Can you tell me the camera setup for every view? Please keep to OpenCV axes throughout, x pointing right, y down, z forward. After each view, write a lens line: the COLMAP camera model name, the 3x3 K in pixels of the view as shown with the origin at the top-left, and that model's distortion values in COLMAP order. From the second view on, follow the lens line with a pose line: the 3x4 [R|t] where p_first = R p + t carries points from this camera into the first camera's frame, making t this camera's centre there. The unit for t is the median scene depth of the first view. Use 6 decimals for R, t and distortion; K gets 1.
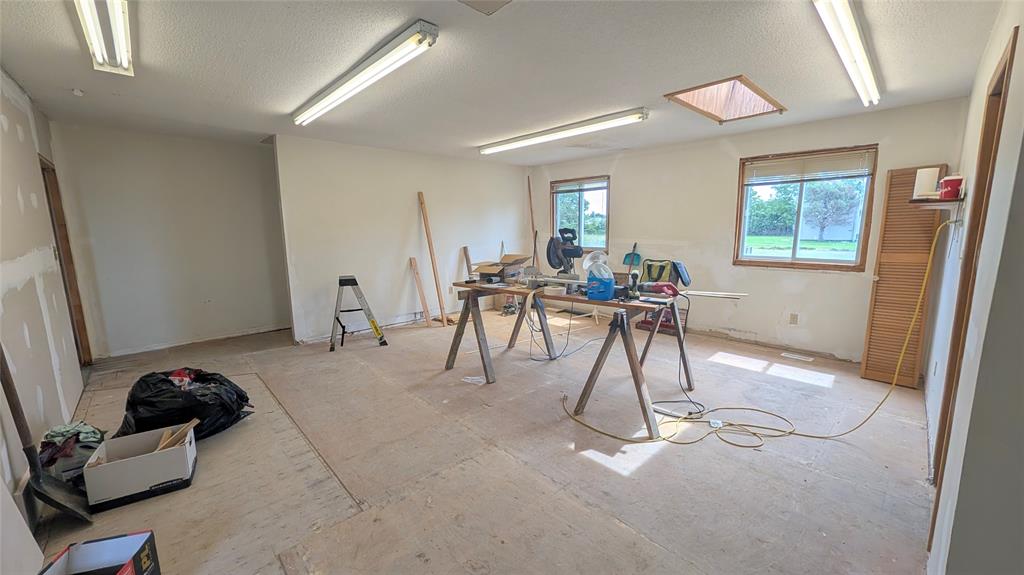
lens RADIAL K [[393.5, 0, 506.8], [0, 393.5, 291.5], [0, 0, 1]] dist [0.003682, 0.000016]
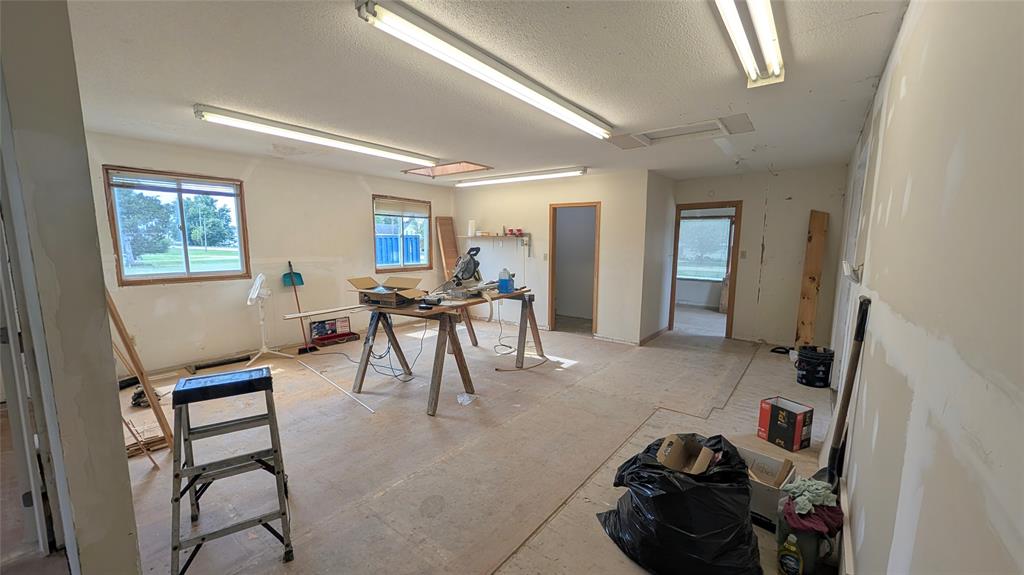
lens RADIAL K [[393.5, 0, 506.5], [0, 393.5, 292.0], [0, 0, 1]] dist [0.003682, 0.000016]
pose [[-0.157882, -0.123461, 0.979709, -0.835486], [0.150183, 0.977609, 0.147399, -0.139074], [-0.975970, 0.170407, -0.135805, 0.788224]]
